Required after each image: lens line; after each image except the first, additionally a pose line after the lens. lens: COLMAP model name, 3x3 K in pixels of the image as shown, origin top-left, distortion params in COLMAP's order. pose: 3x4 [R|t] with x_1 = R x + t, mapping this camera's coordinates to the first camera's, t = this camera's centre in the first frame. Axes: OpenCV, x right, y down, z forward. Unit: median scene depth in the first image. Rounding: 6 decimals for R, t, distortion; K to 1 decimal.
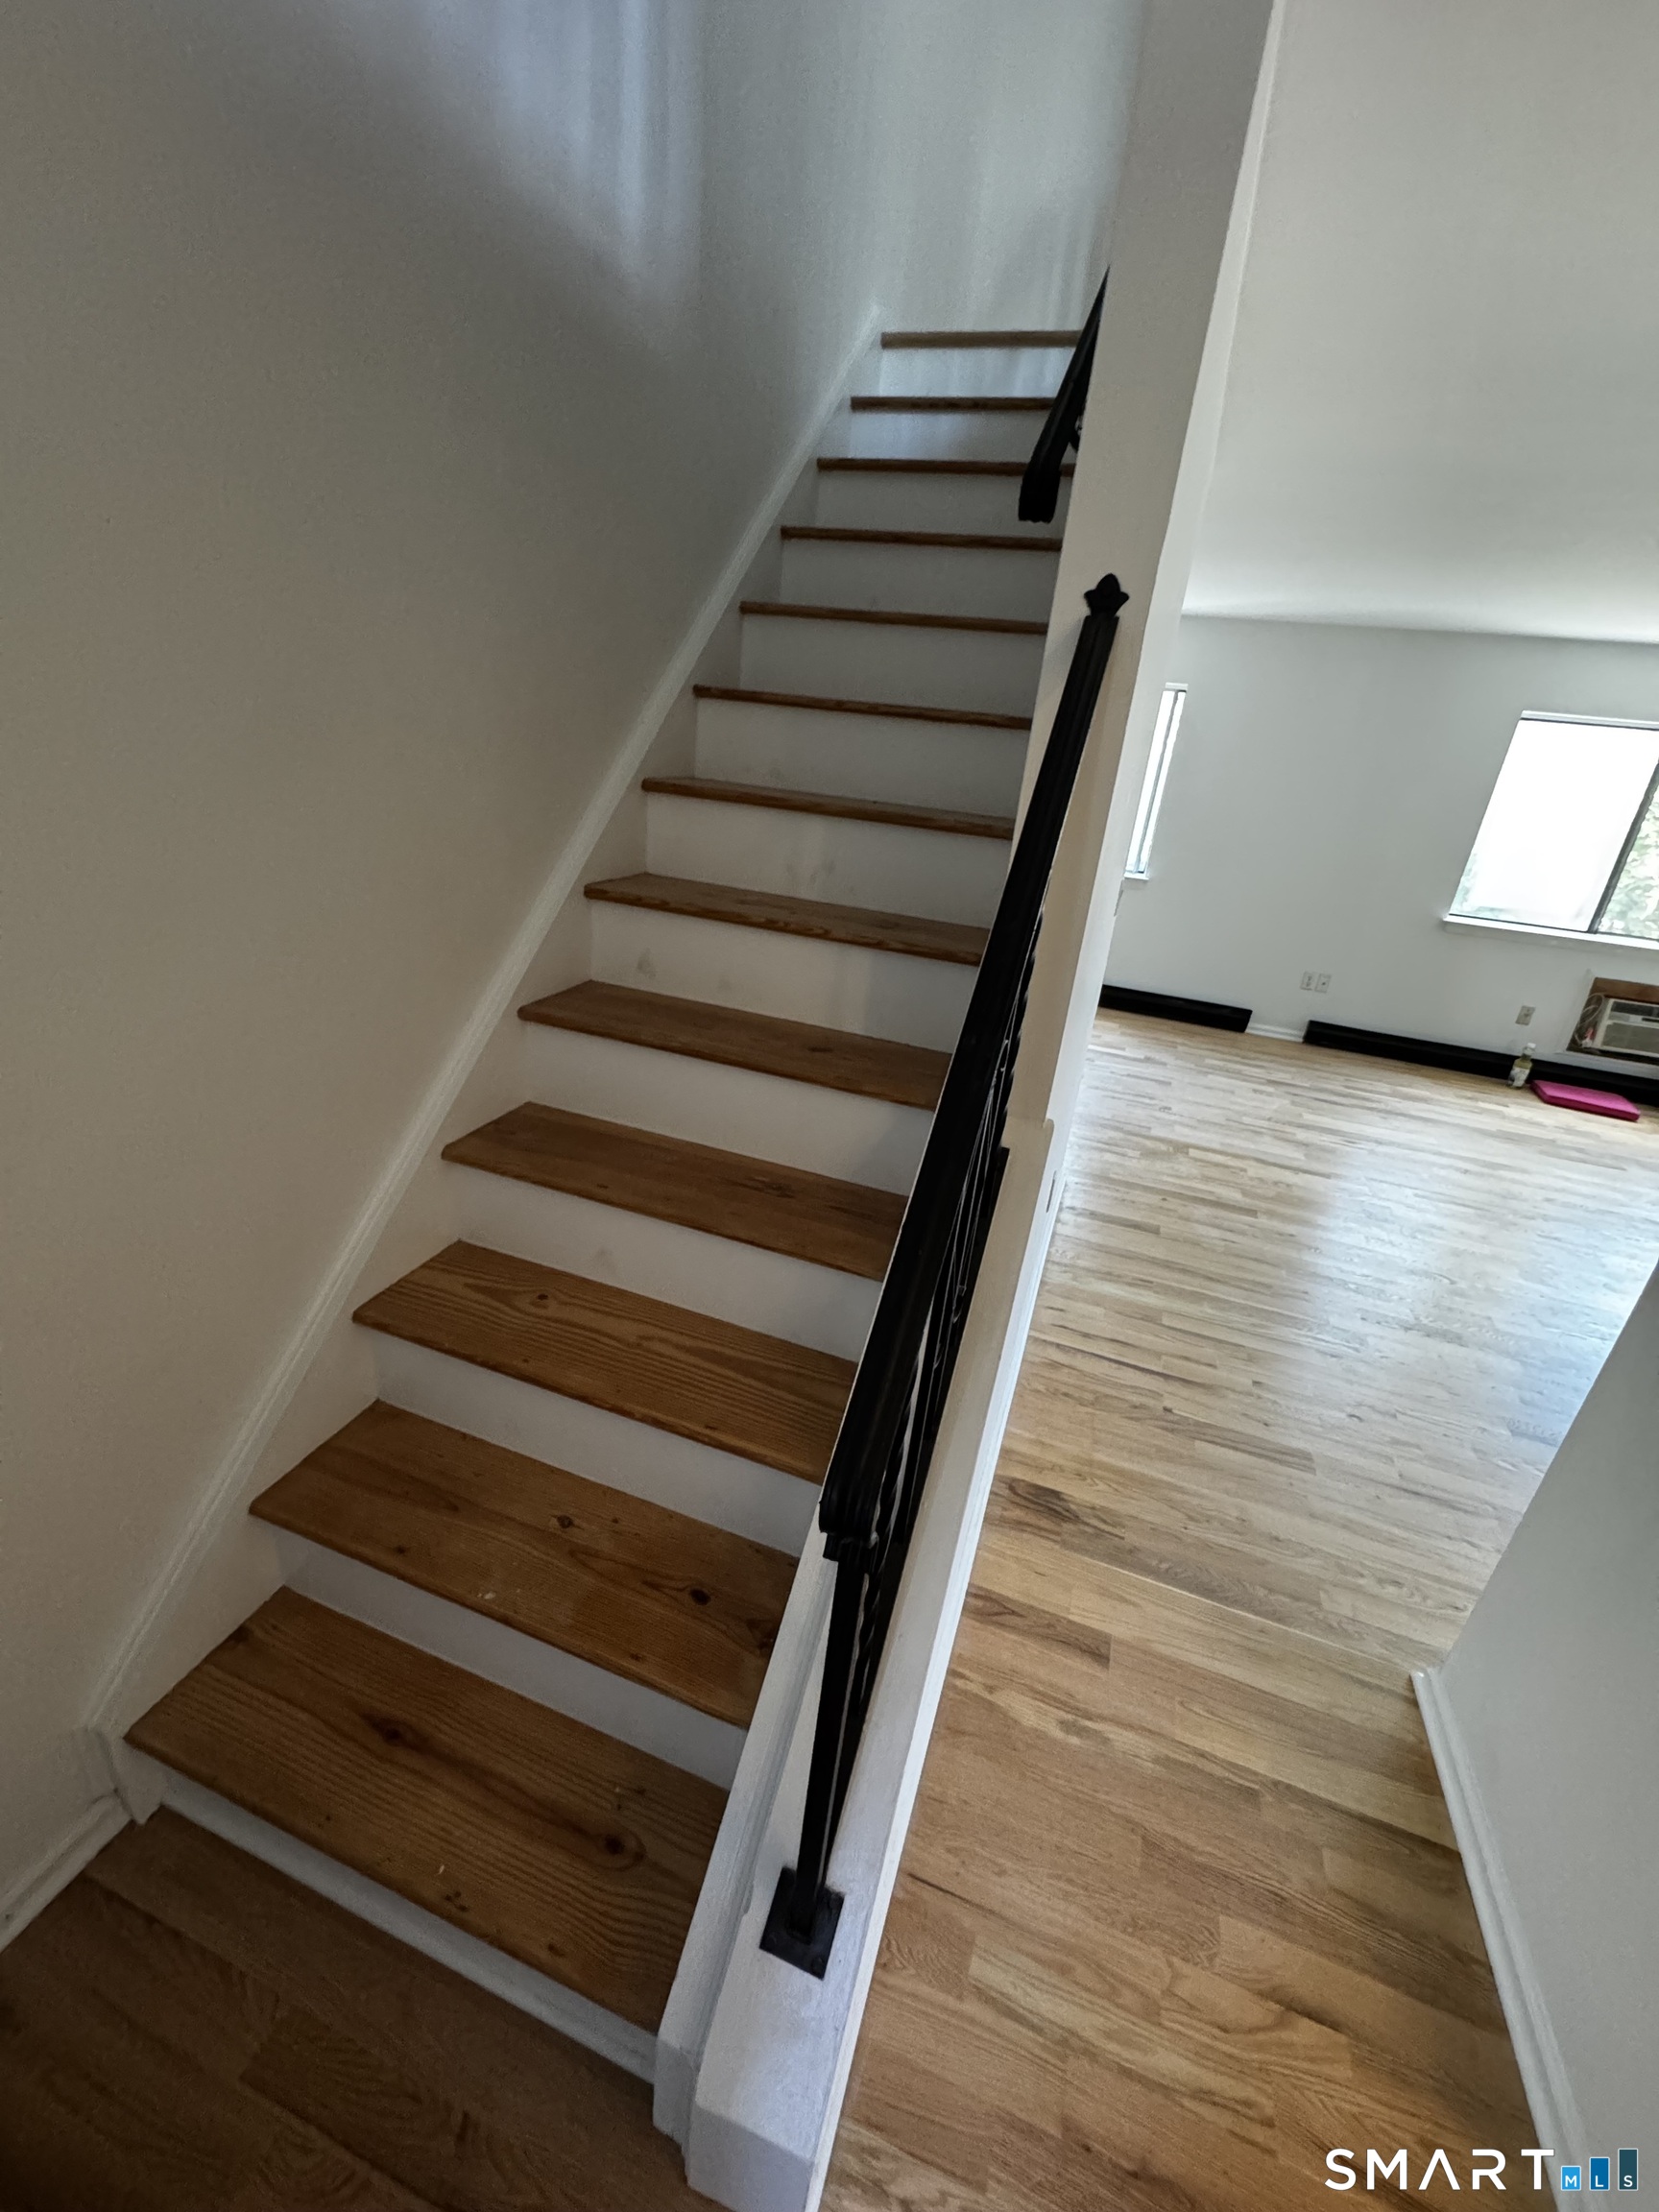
lens RADIAL K [[886.7, 0, 831.6], [0, 886.7, 1104.4], [0, 0, 1]] dist [0.002872, -0.002787]
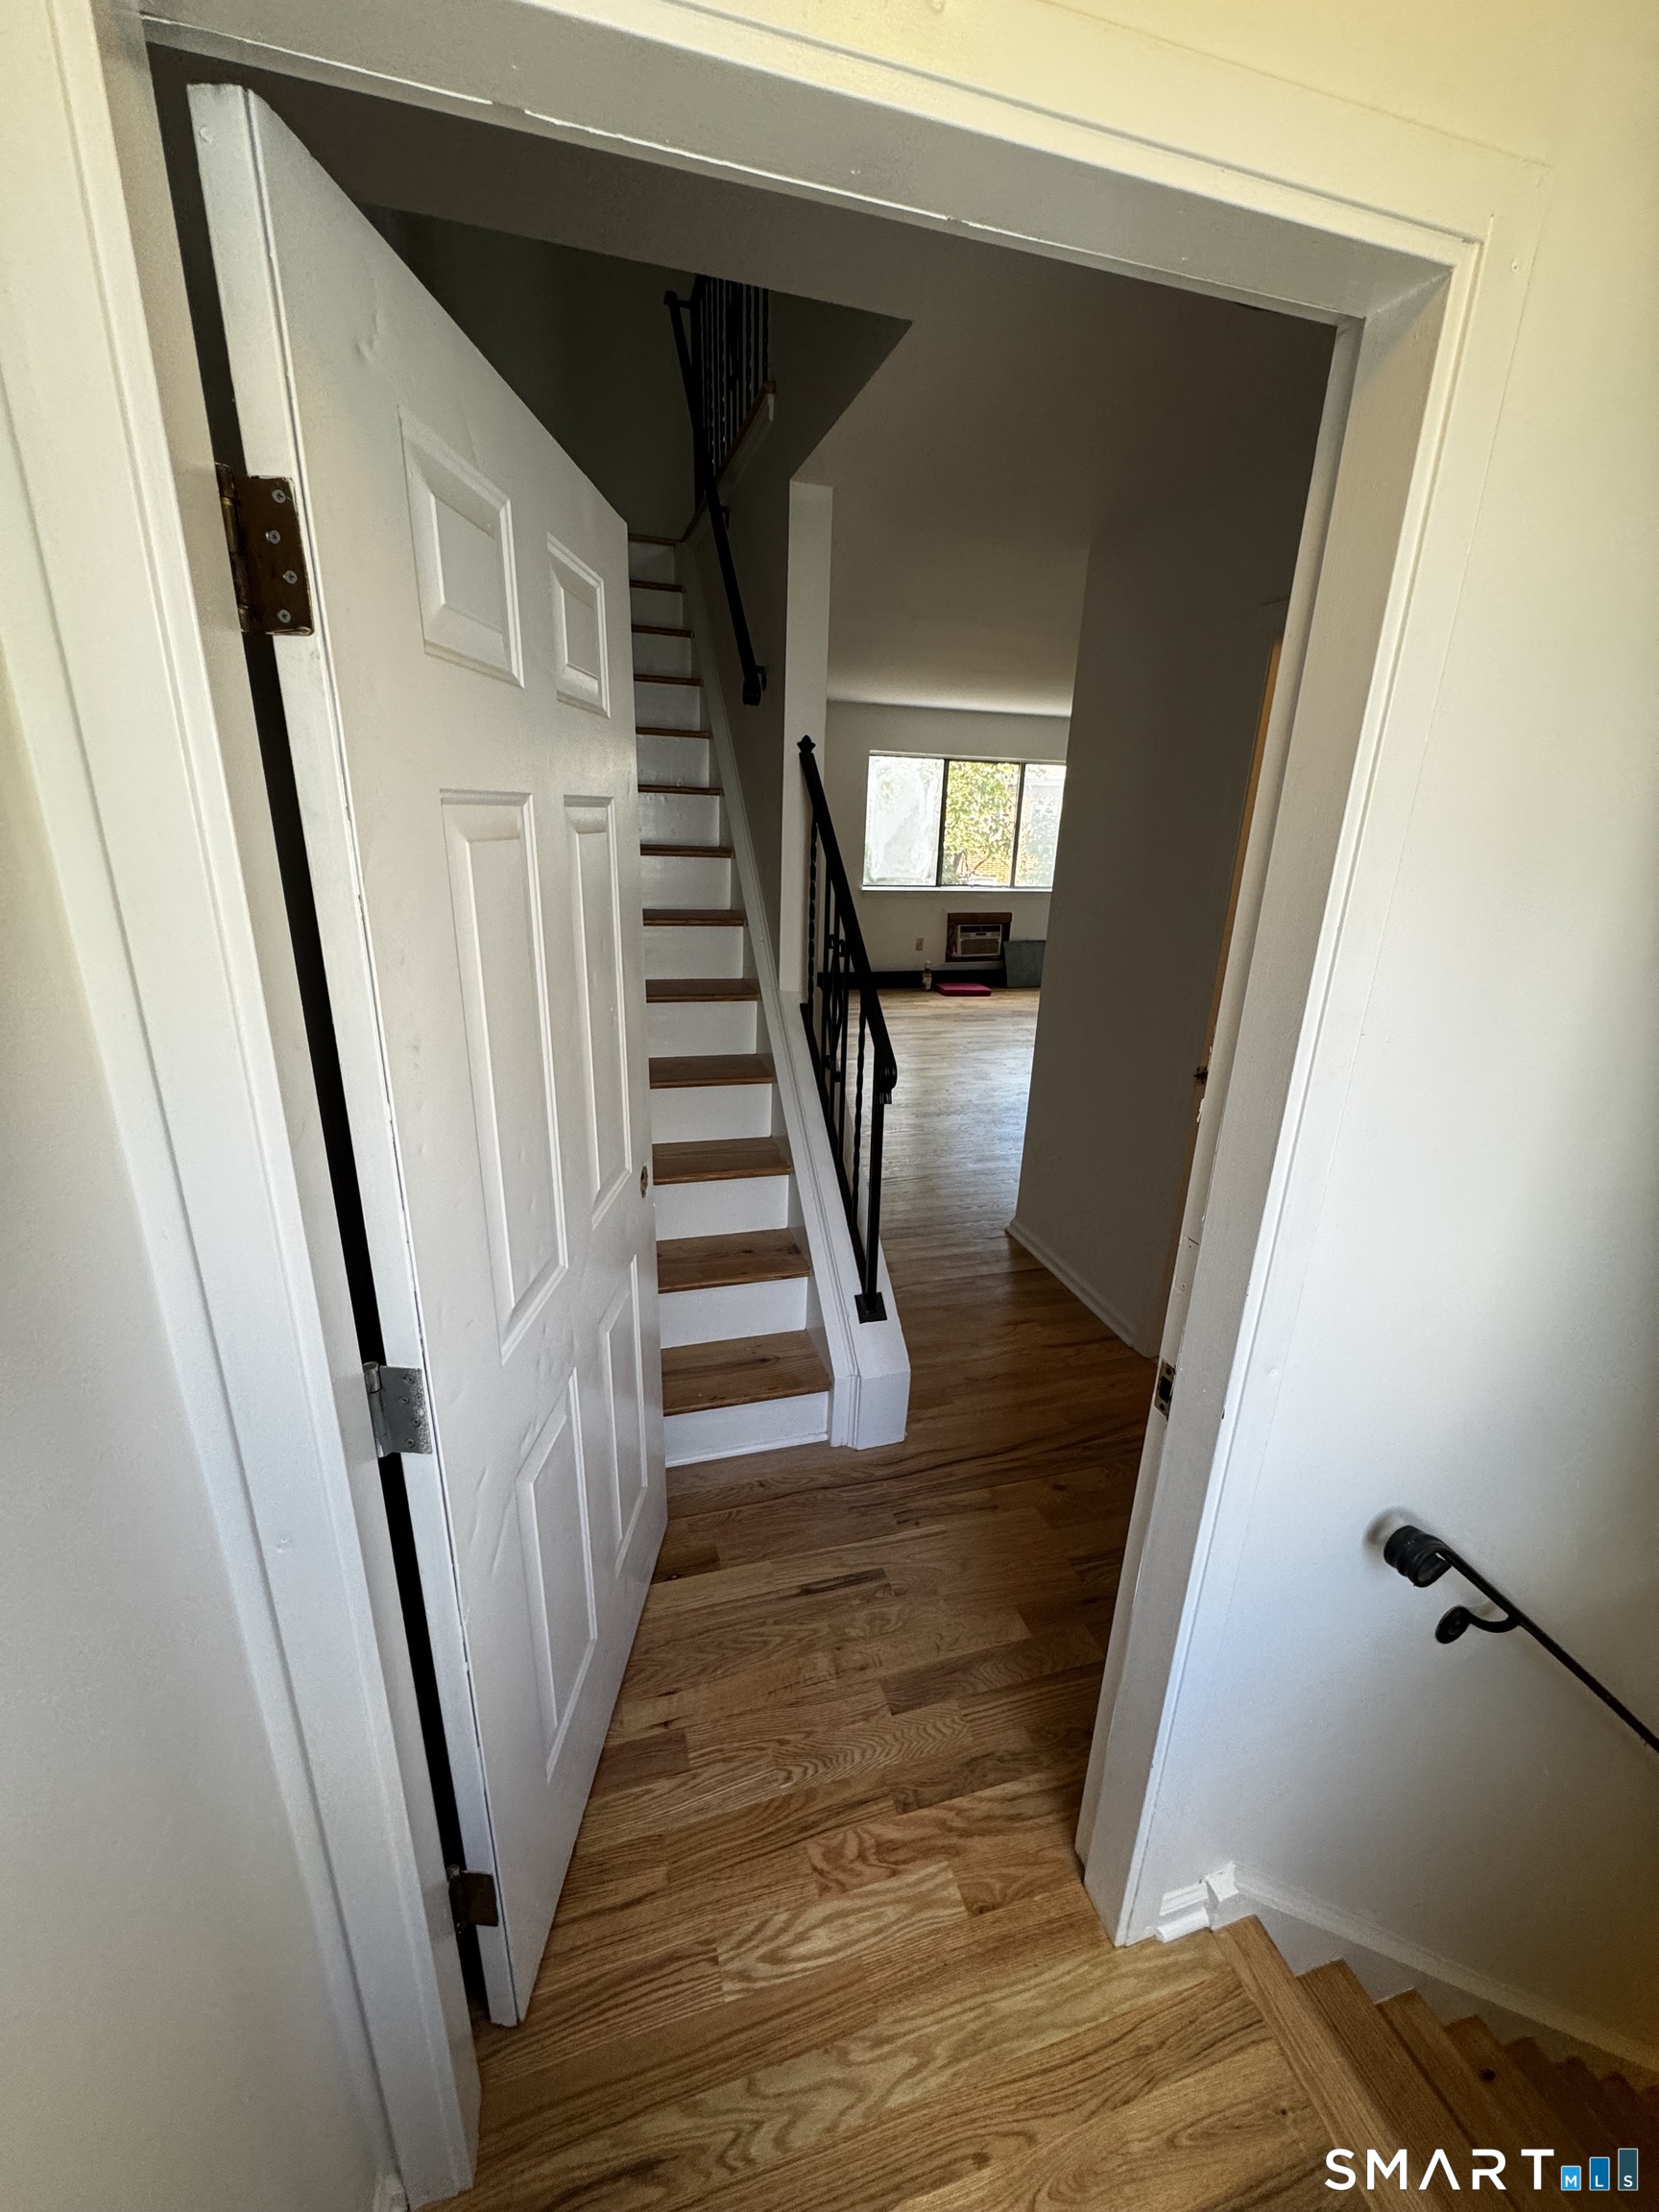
lens RADIAL K [[886.7, 0, 829.4], [0, 886.7, 1114.7], [0, 0, 1]] dist [0.002872, -0.002787]
pose [[0.807669, -0.258006, 0.530192, -0.242790], [0.266416, 0.961848, 0.062216, 0.048510], [-0.526017, 0.091002, 0.845592, -0.193847]]
